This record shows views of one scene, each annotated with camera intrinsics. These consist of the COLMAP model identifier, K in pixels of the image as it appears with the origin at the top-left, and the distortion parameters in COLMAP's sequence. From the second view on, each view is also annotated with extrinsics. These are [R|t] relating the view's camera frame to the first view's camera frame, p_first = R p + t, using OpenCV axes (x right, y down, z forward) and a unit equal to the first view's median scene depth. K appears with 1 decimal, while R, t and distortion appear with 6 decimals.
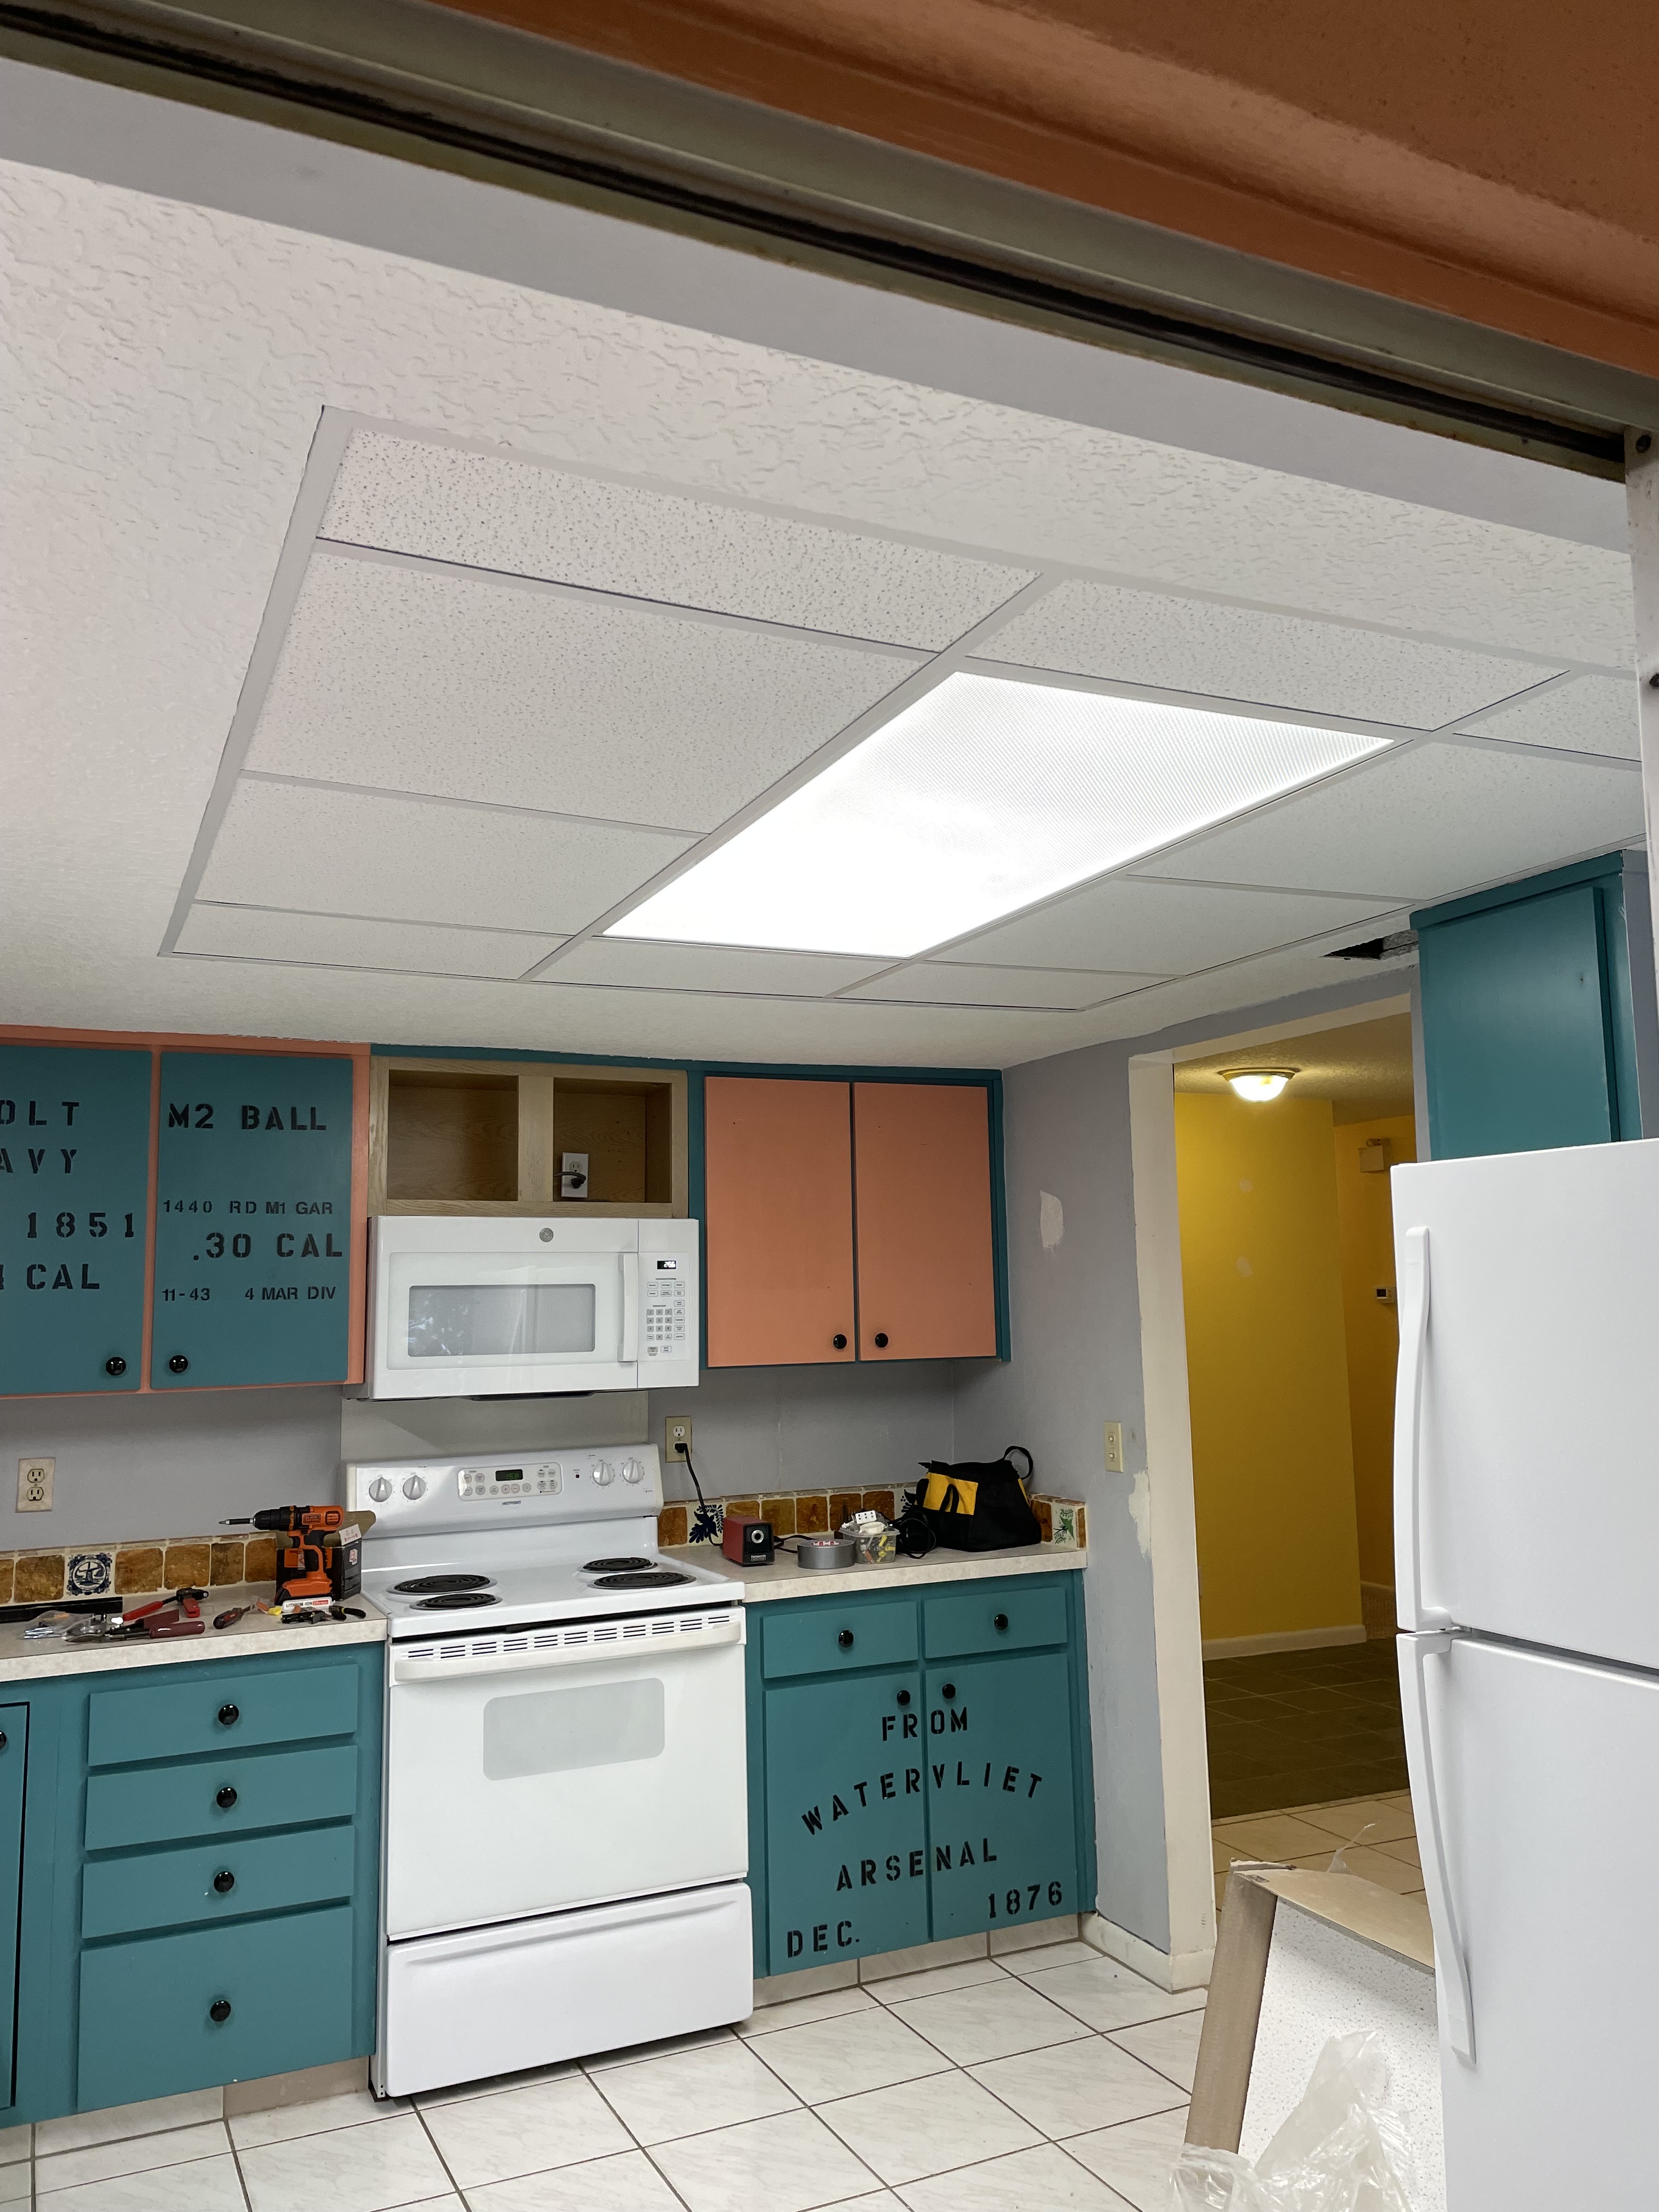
lens RADIAL K [[1674.6, 0, 828.2], [0, 1674.6, 1097.4], [0, 0, 1]] dist [0.094673, -0.120336]
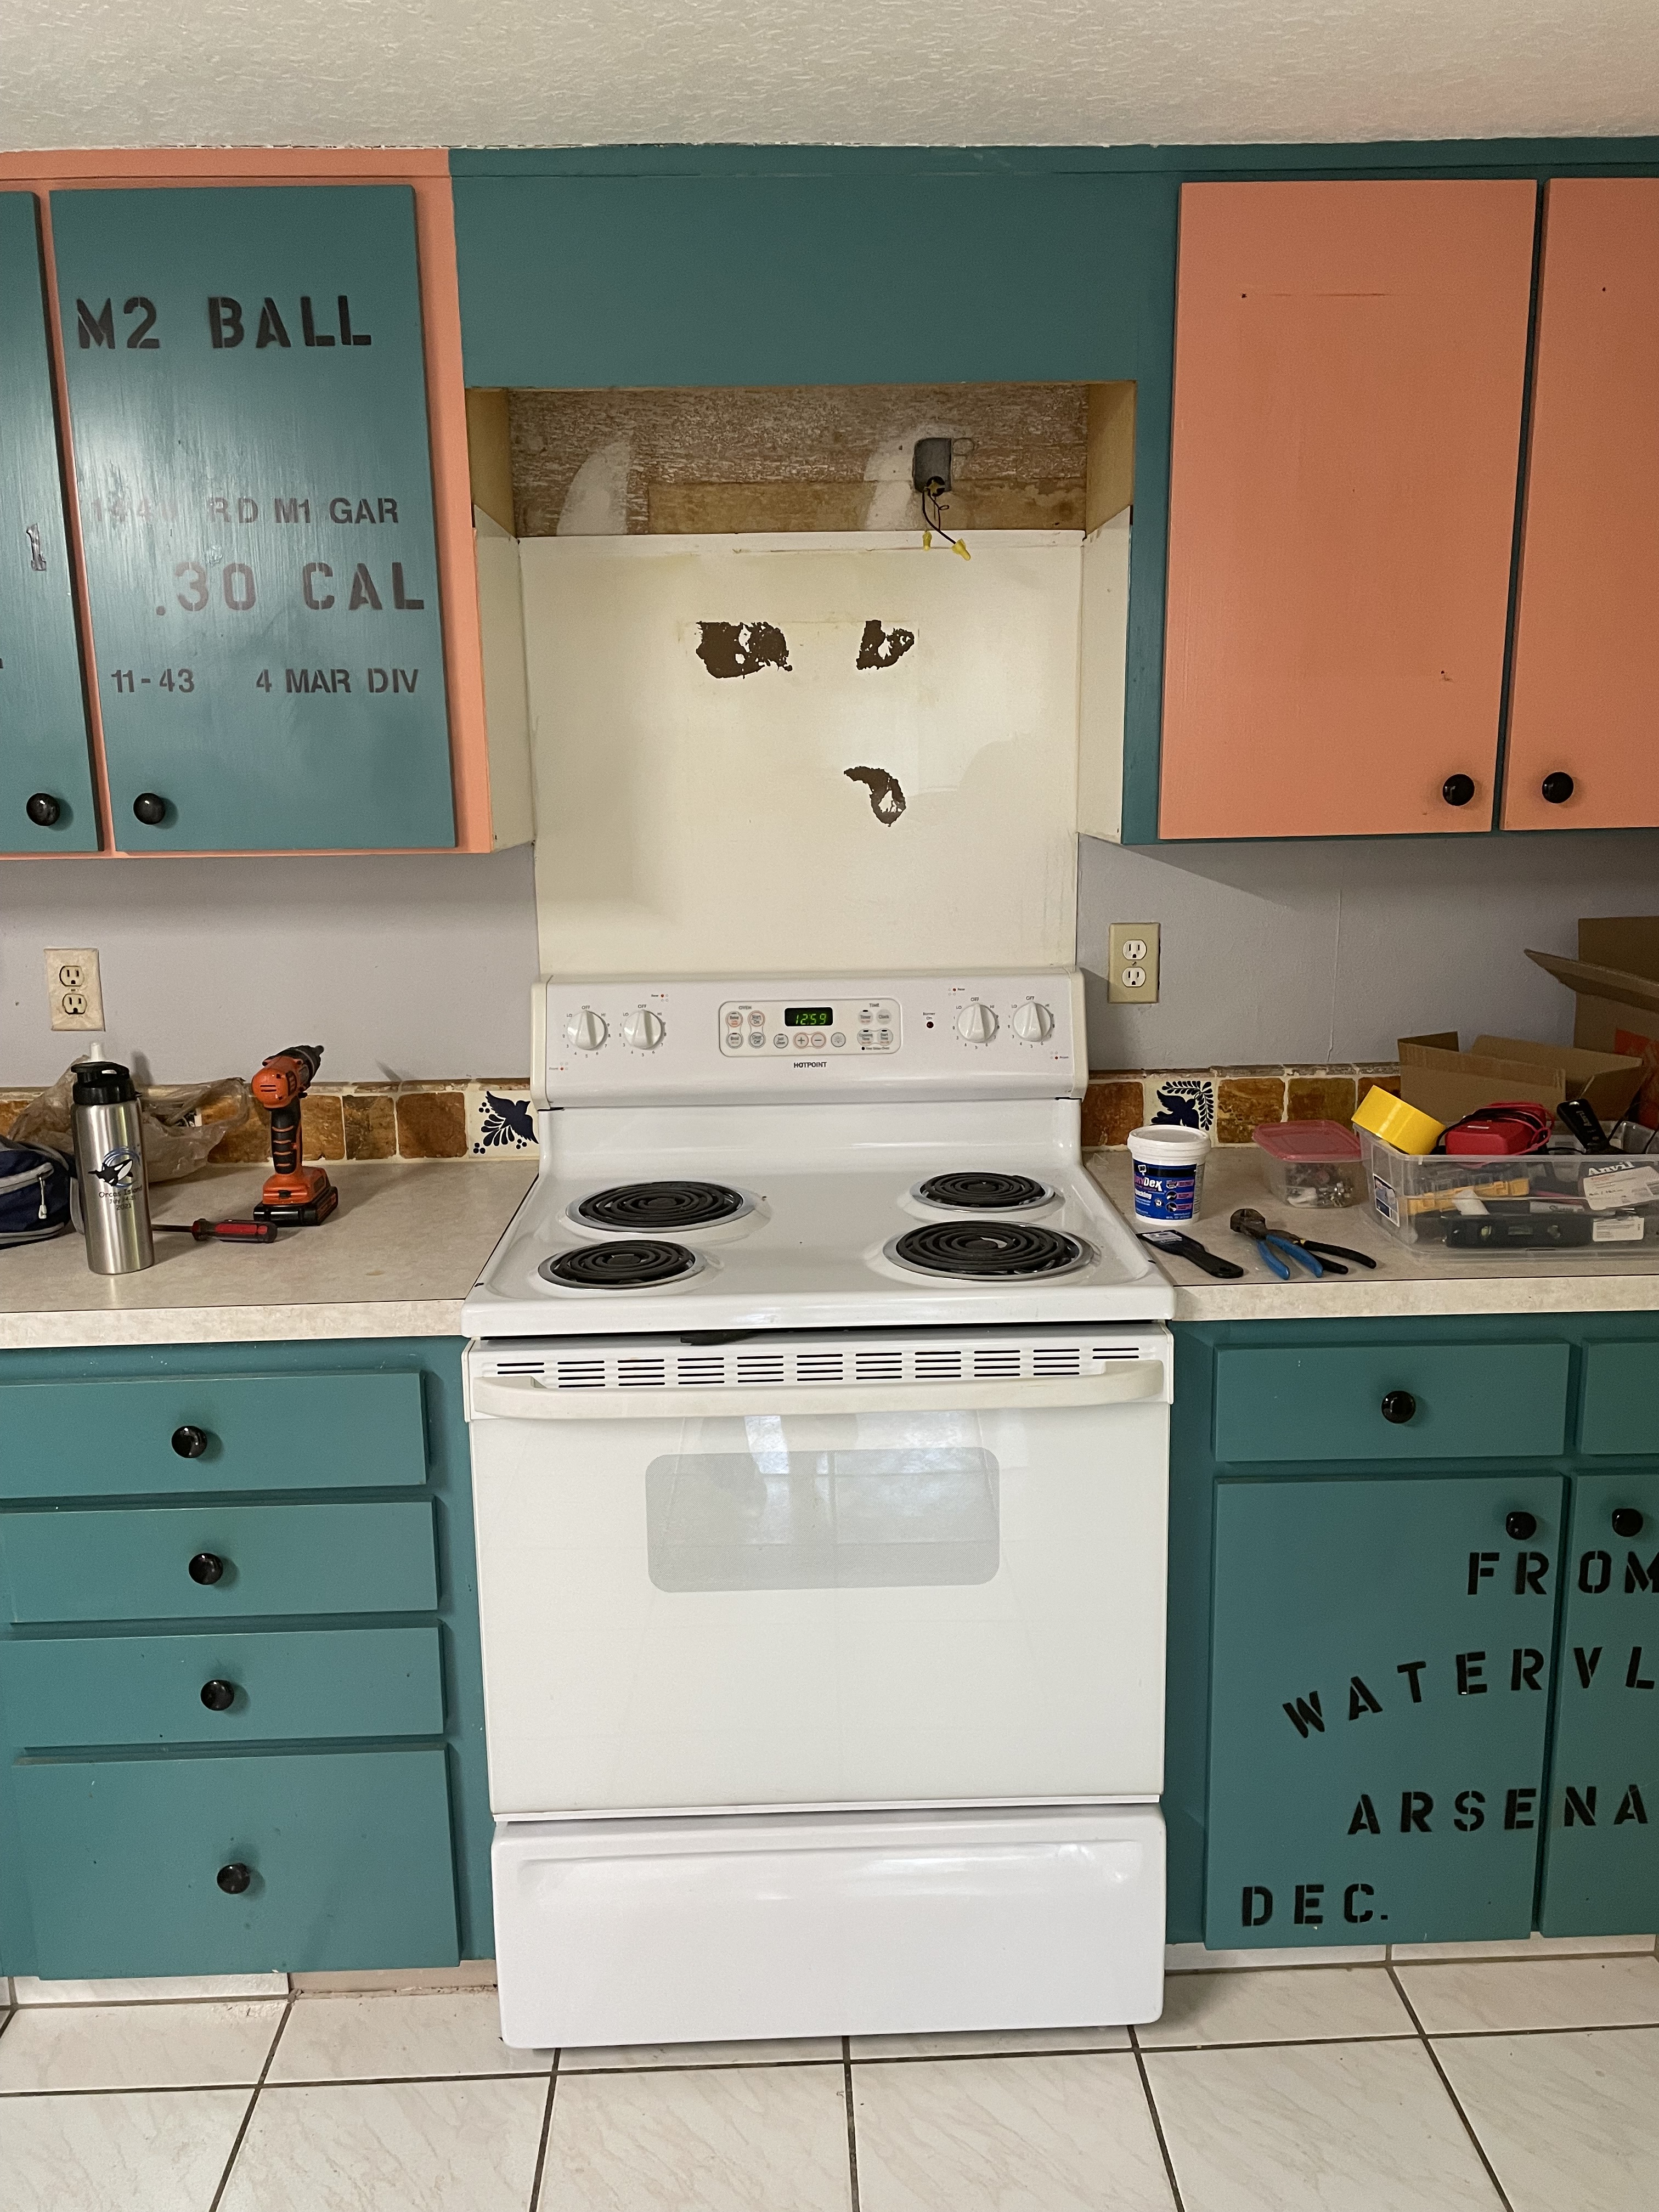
lens RADIAL K [[1674.6, 0, 828.2], [0, 1674.6, 1097.4], [0, 0, 1]] dist [0.094673, -0.120336]
pose [[0.918111, 0.089385, -0.386113, 0.040206], [0.045258, 0.944216, 0.326201, 0.071089], [0.393732, -0.316963, 0.862850, 0.547817]]
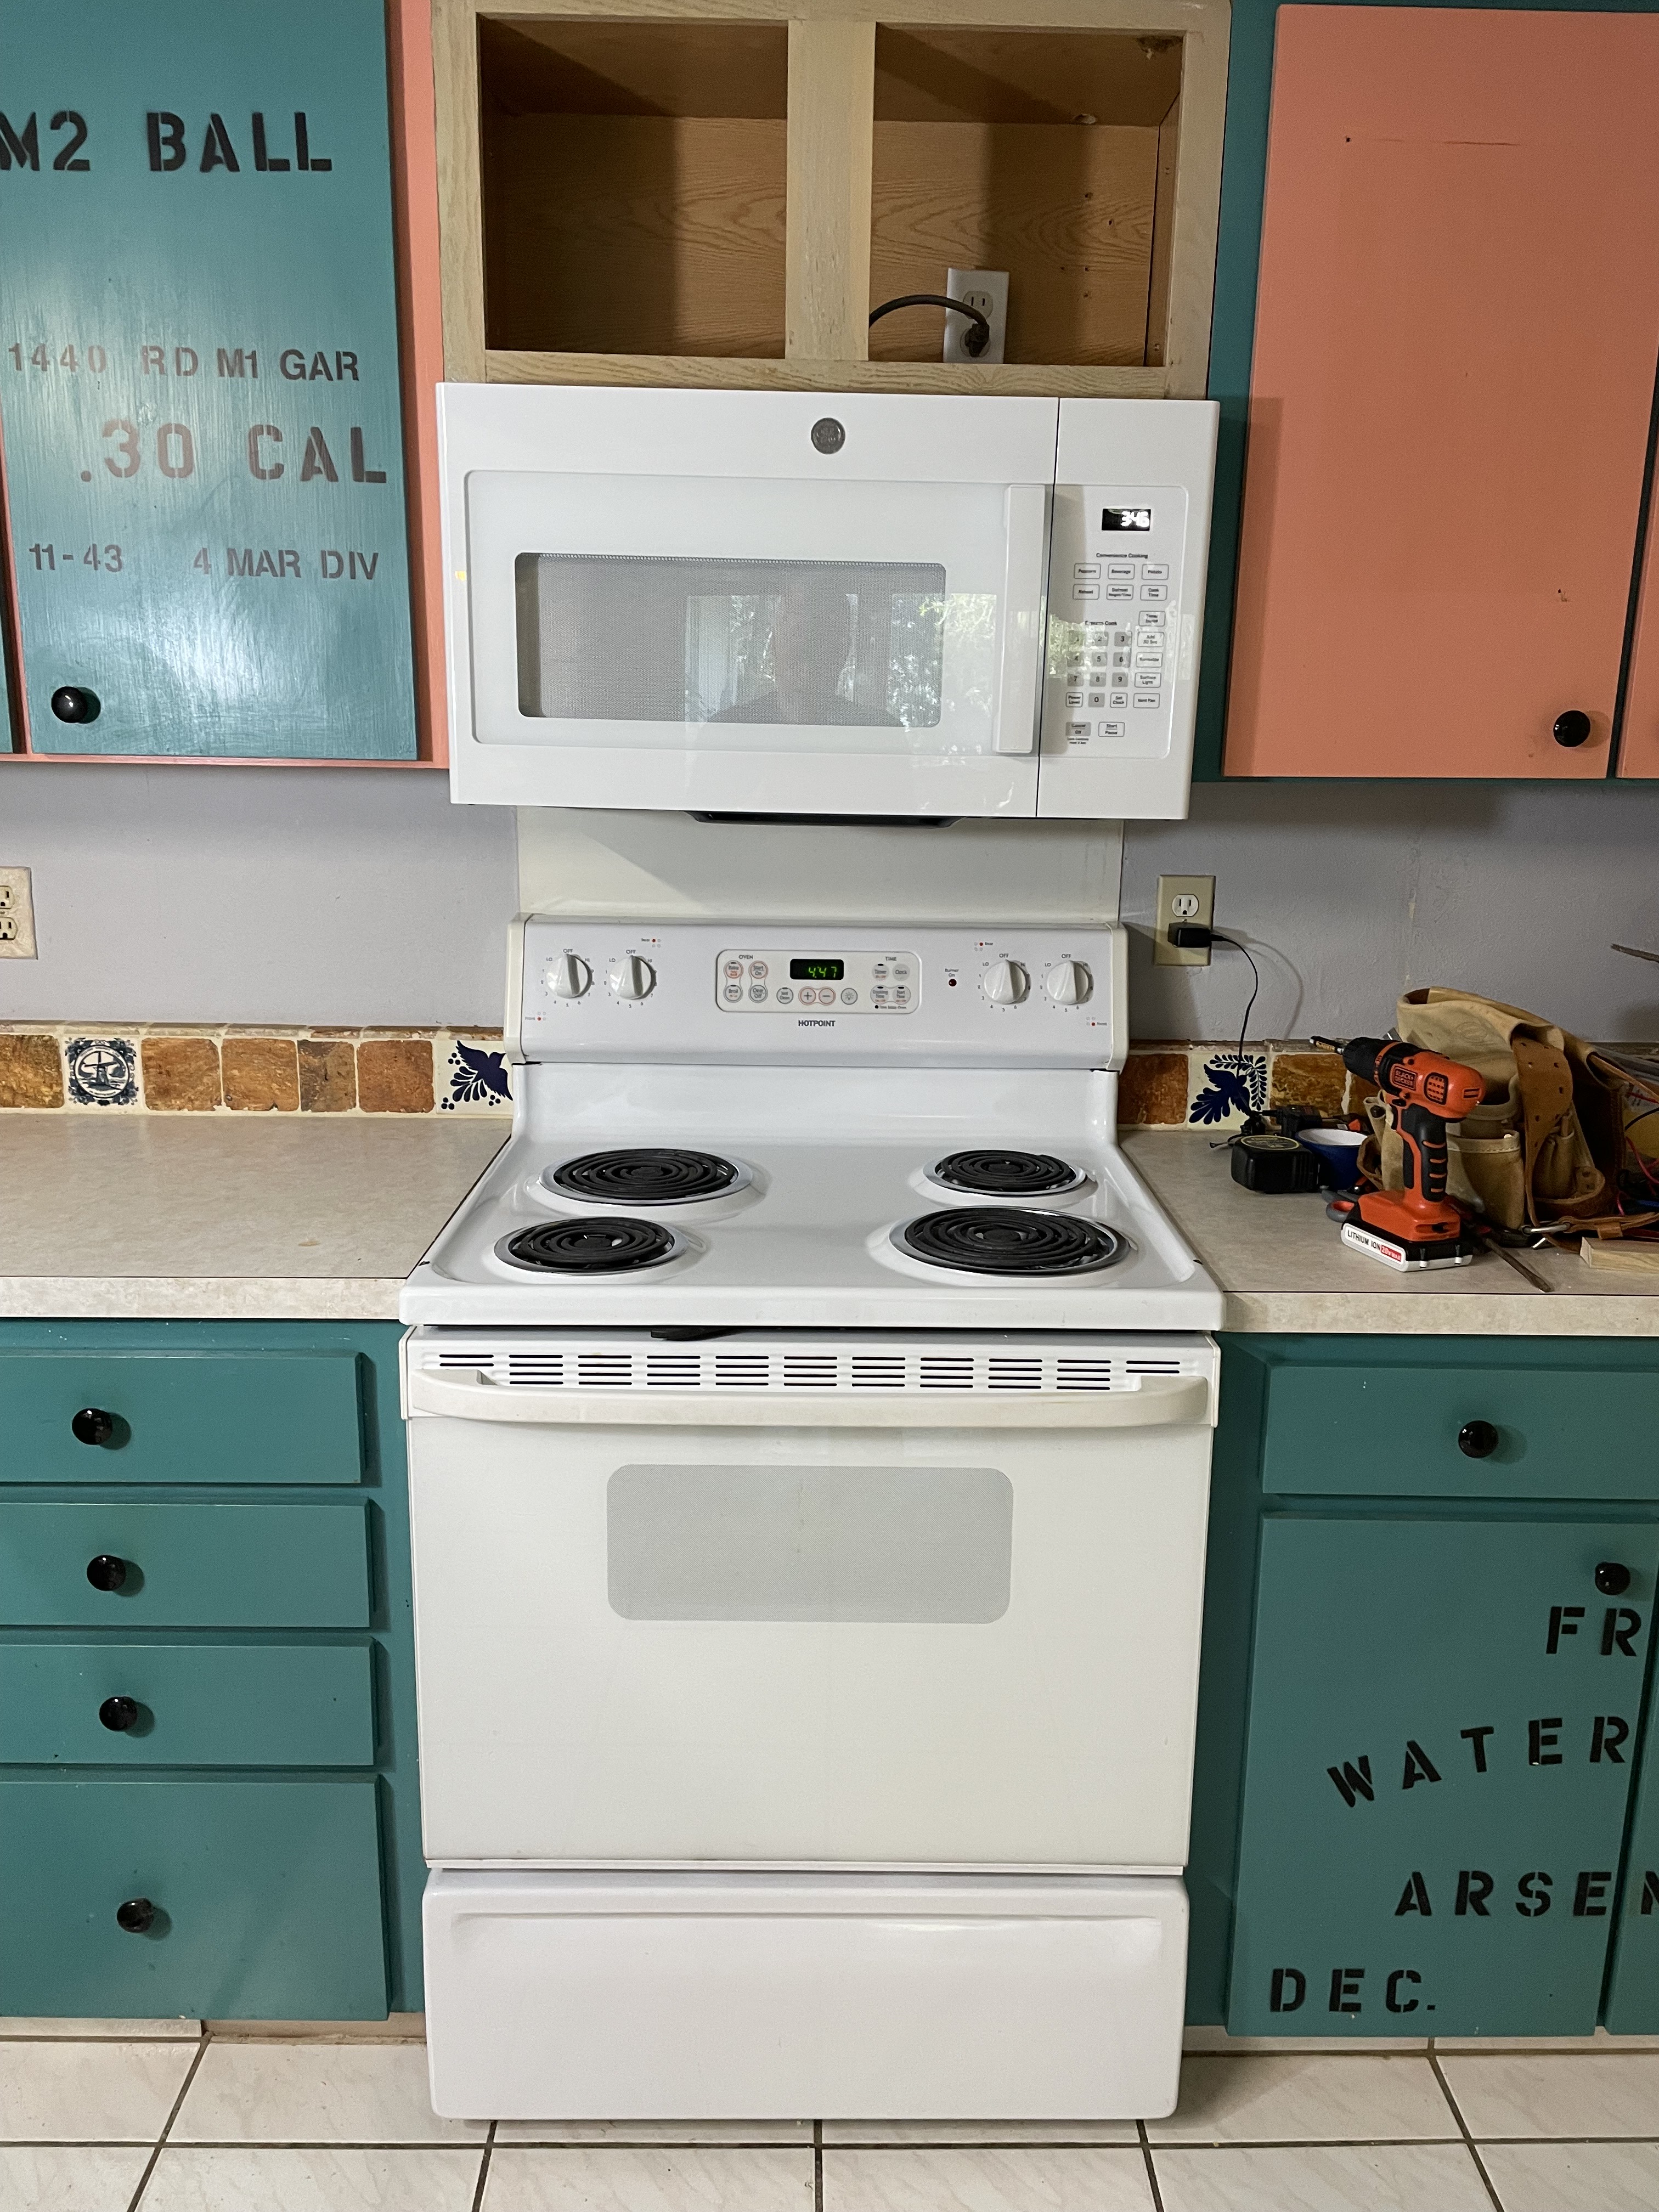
lens RADIAL K [[1674.6, 0, 828.2], [0, 1674.6, 1097.4], [0, 0, 1]] dist [0.094673, -0.120336]
pose [[0.909196, 0.128588, -0.396015, 0.019895], [0.018679, 0.937562, 0.347316, 0.091955], [0.415950, -0.323175, 0.850026, 0.605646]]
